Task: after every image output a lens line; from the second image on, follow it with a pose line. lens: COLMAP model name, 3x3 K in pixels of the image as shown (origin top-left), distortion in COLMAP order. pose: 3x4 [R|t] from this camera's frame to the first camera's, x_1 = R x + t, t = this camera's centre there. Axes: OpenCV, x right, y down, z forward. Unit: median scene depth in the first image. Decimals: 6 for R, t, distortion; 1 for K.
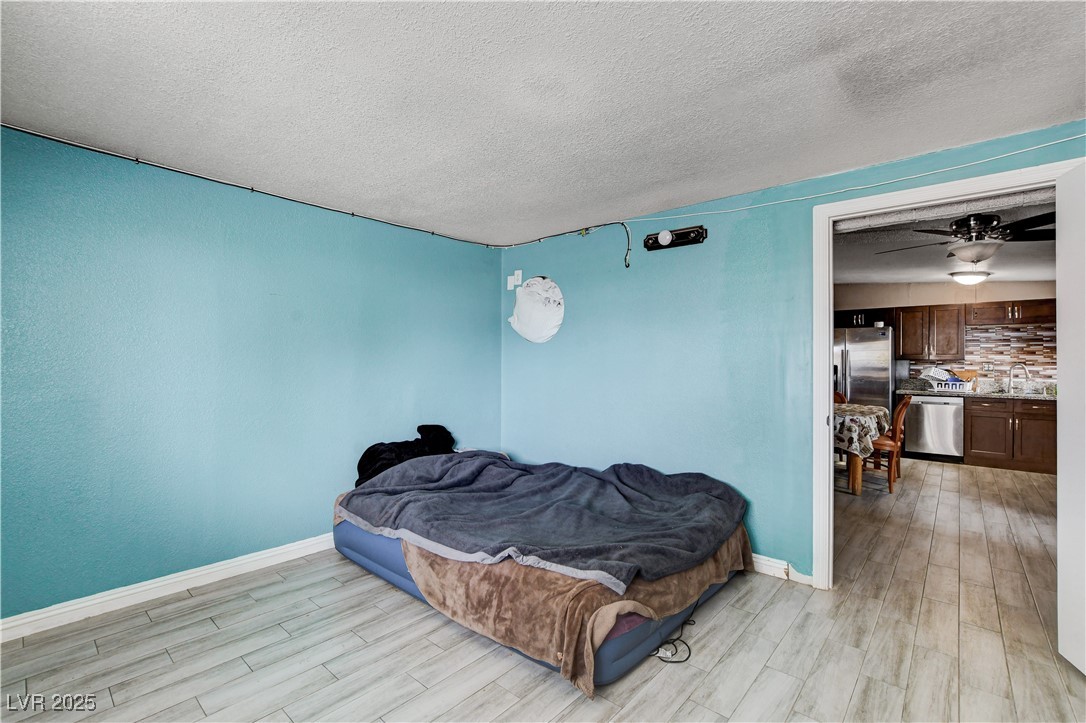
lens RADIAL K [[477.0, 0, 539.3], [0, 477.0, 359.1], [0, 0, 1]] dist [-0.011995, 0.000428]
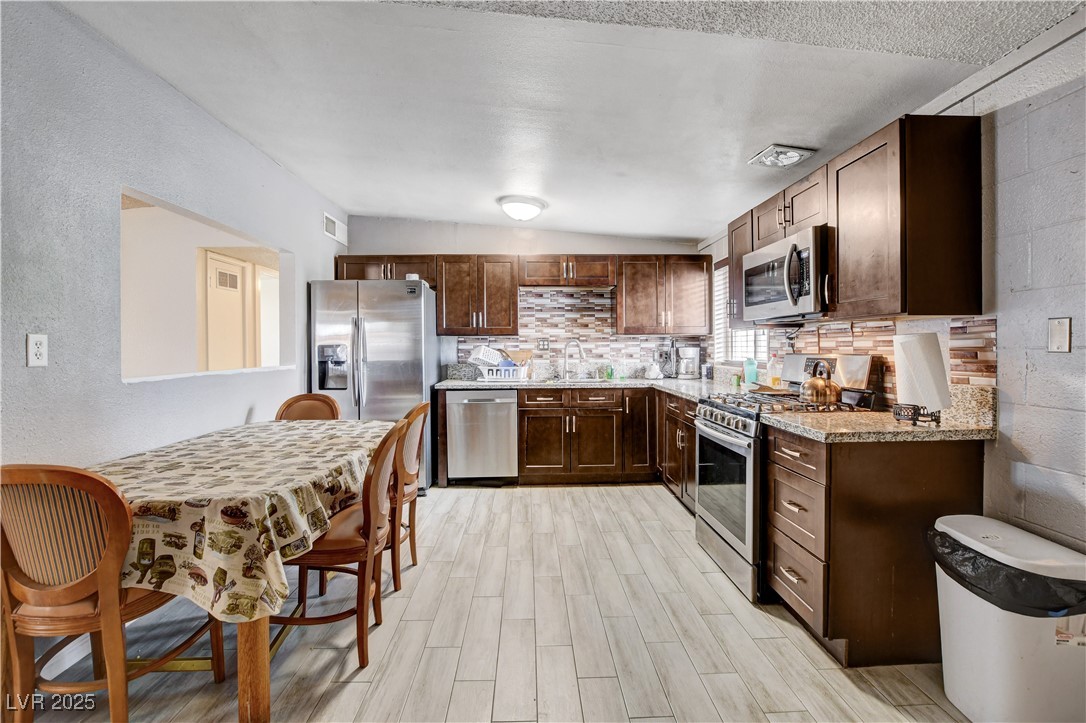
lens RADIAL K [[481.9, 0, 542.8], [0, 481.9, 355.5], [0, 0, 1]] dist [-0.018417, 0.000568]
pose [[0.724458, -0.024225, 0.688893, 0.432975], [0.007937, 0.999609, 0.026805, 0.013504], [-0.689273, -0.013951, 0.724367, 0.456612]]
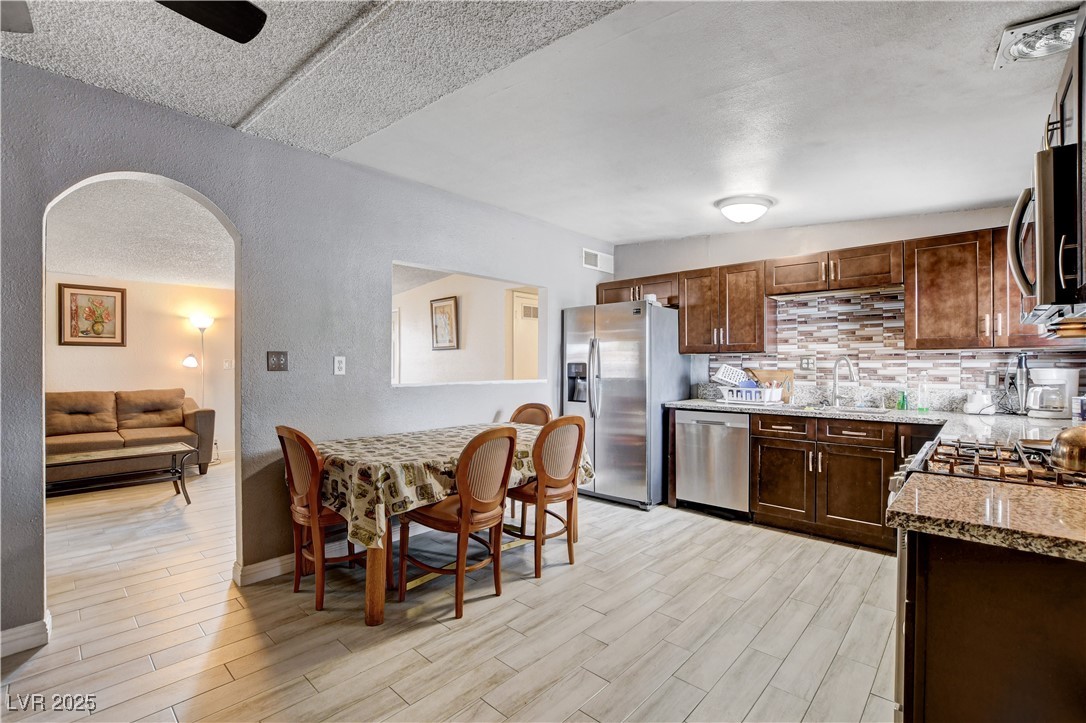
lens RADIAL K [[483.3, 0, 543.1], [0, 483.3, 364.1], [0, 0, 1]] dist [-0.022706, 0.003734]
pose [[0.999835, -0.007059, -0.016714, 0.621787], [0.007091, 0.999973, 0.001890, 0.014405], [0.016700, -0.002009, 0.999859, 0.372388]]
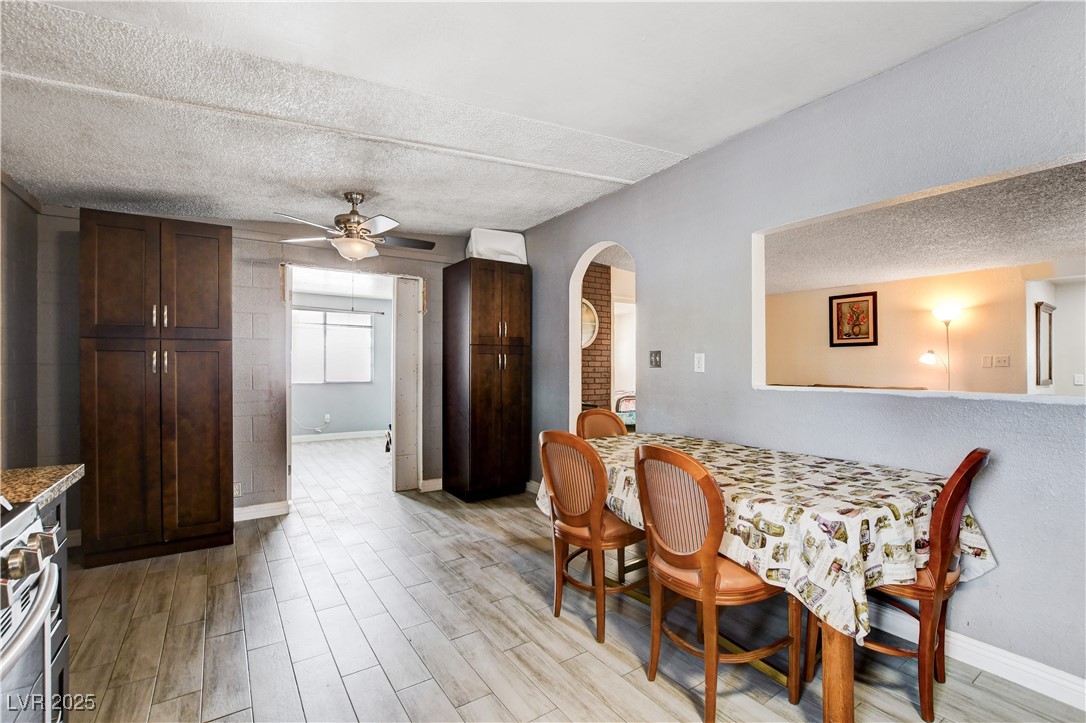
lens RADIAL K [[486.9, 0, 542.0], [0, 486.9, 368.2], [0, 0, 1]] dist [-0.018258, -0.000007]
pose [[-0.254014, 0.000474, -0.967201, 0.909995], [0.004575, 0.999989, -0.000712, 0.020456], [0.967190, -0.004606, -0.254013, 0.823737]]
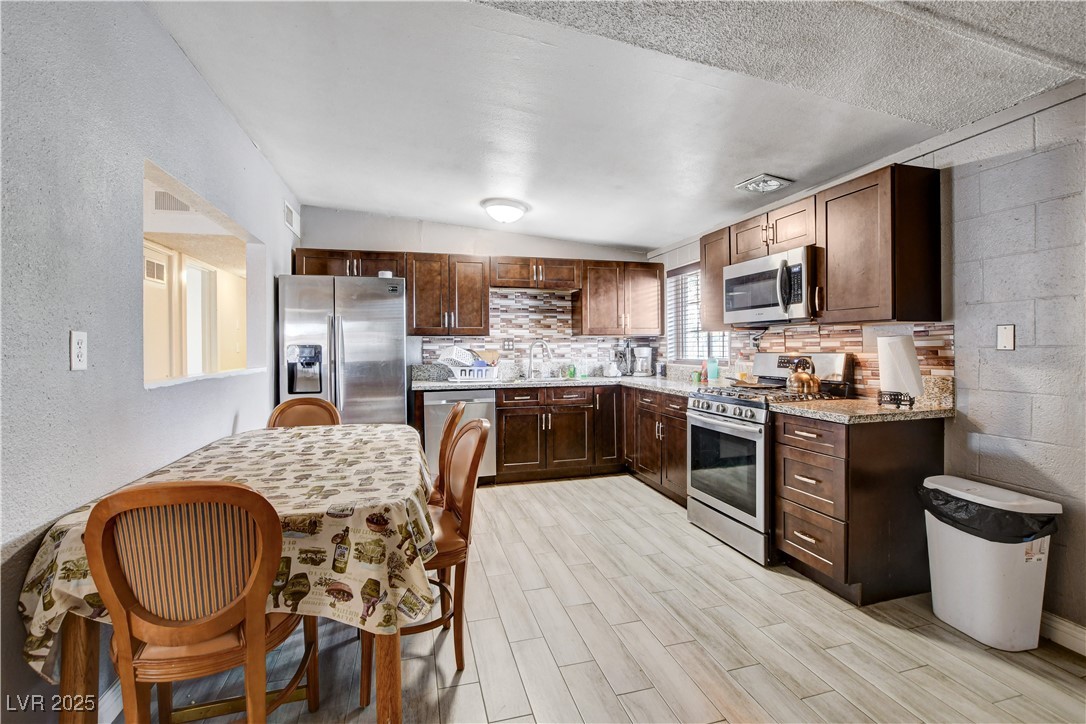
lens RADIAL K [[480.1, 0, 543.0], [0, 480.1, 352.0], [0, 0, 1]] dist [-0.016922, -0.000554]
pose [[0.540752, -0.020279, 0.840938, 0.338971], [0.006570, 0.999781, 0.019884, 0.013155], [-0.841156, -0.005228, 0.540767, 0.543717]]
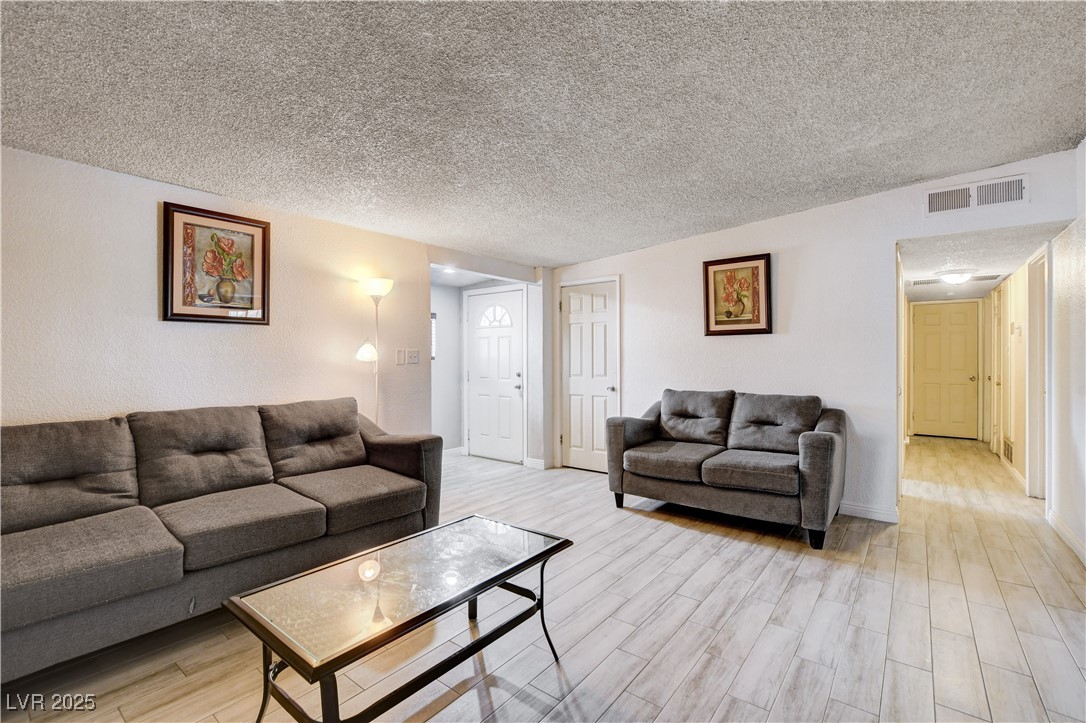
lens RADIAL K [[481.9, 0, 542.8], [0, 481.9, 355.5], [0, 0, 1]] dist [-0.018417, 0.000568]
pose [[0.997760, -0.006067, 0.066621, 0.108703], [0.005882, 0.999978, 0.002974, 0.010055], [-0.066638, -0.002575, 0.997774, 0.709345]]
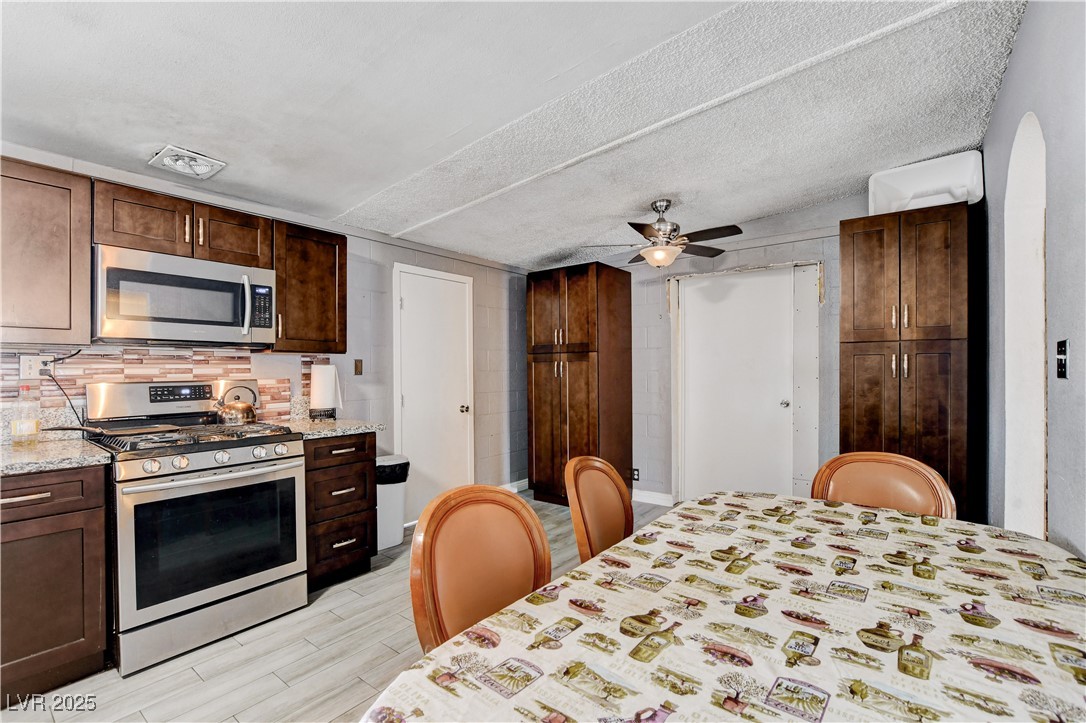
lens RADIAL K [[480.8, 0, 542.5], [0, 480.8, 374.7], [0, 0, 1]] dist [-0.021933, 0.000243]
pose [[-0.998098, -0.001566, -0.061628, 0.618704], [-0.001789, 0.999992, 0.003562, 0.017794], [0.061622, 0.003665, -0.998093, 1.007149]]
